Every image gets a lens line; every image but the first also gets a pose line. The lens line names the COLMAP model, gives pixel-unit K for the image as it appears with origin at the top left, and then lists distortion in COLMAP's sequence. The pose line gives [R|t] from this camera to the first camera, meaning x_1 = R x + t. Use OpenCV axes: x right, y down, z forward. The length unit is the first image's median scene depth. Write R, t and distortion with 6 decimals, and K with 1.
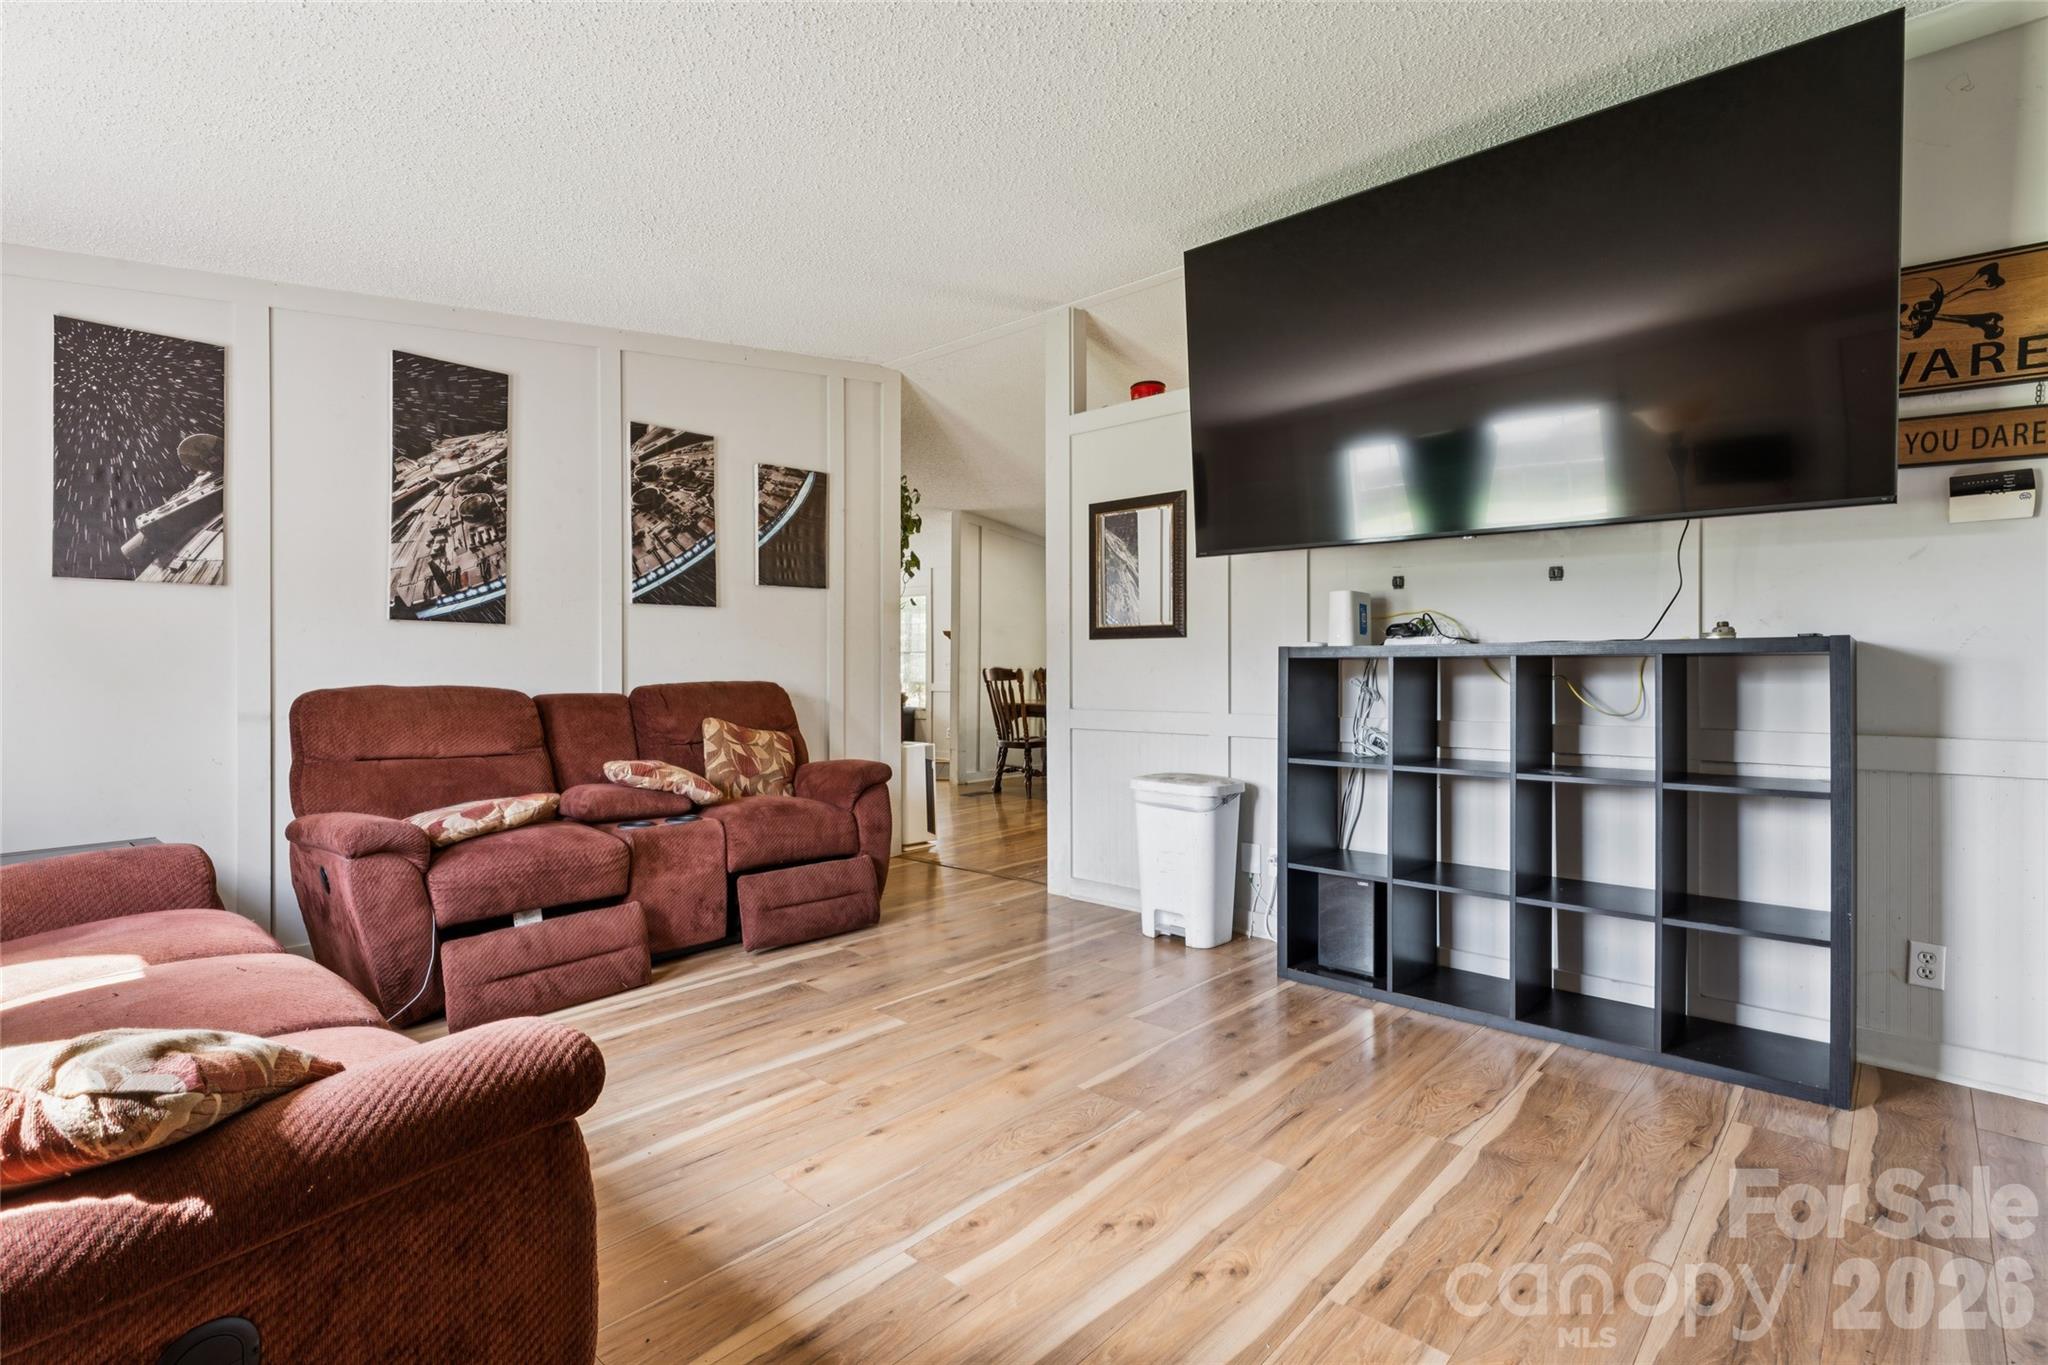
lens RADIAL K [[955.2, 0, 1025.9], [0, 955.2, 671.7], [0, 0, 1]] dist [-0.001217, -0.000165]
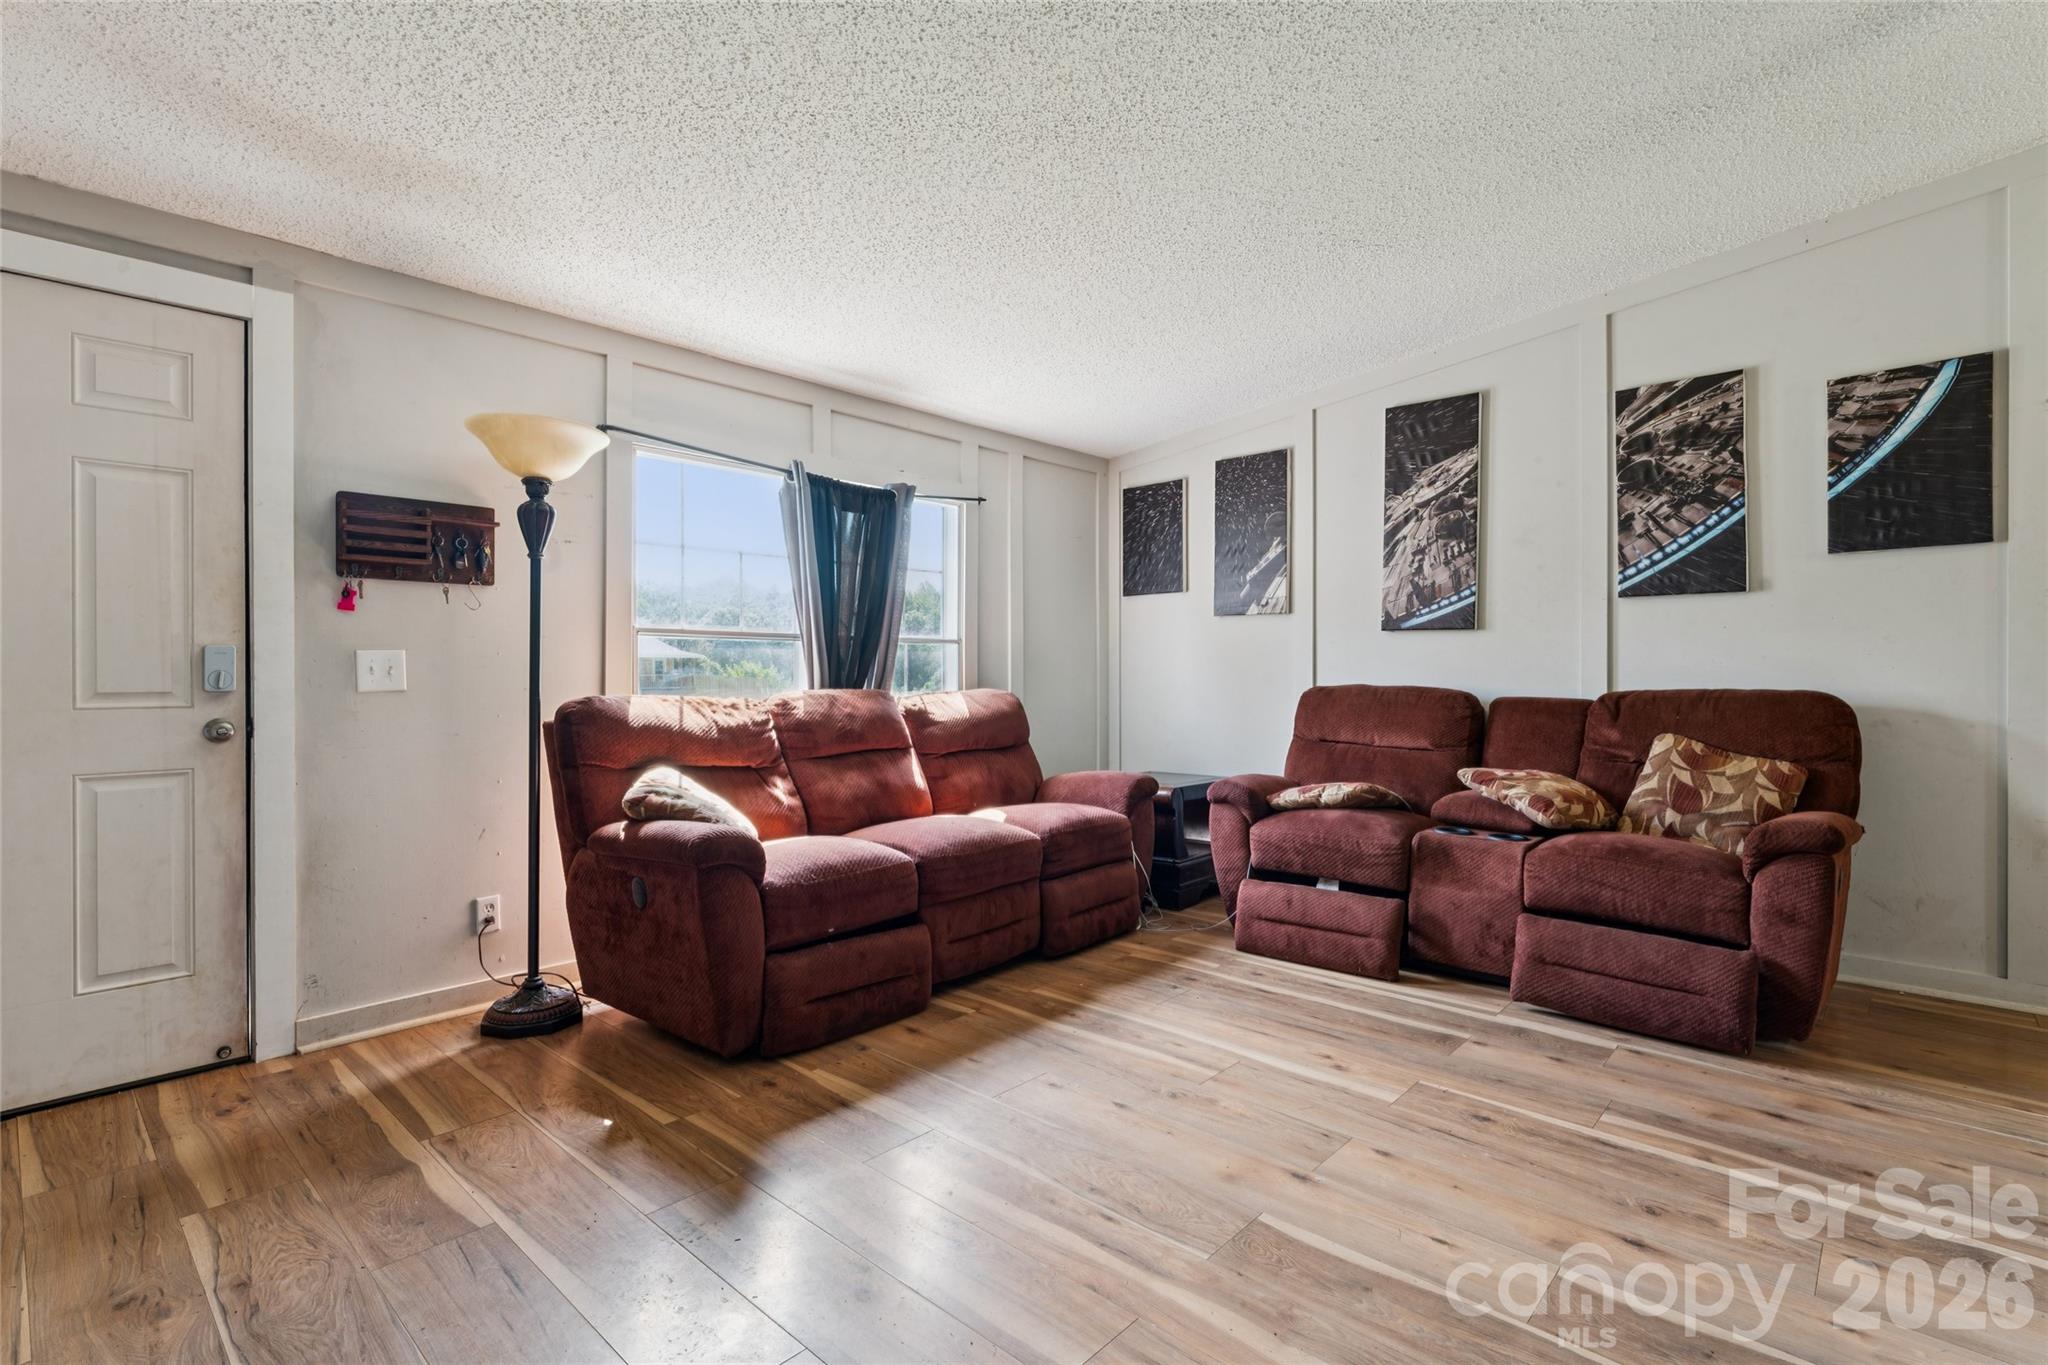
lens RADIAL K [[955.2, 0, 1025.3], [0, 955.2, 676.6], [0, 0, 1]] dist [-0.001217, -0.000165]
pose [[0.006577, 0.010204, -0.999926, 0.535003], [-0.004455, 0.999938, 0.010175, -0.006242], [0.999968, 0.004388, 0.006622, 0.518306]]
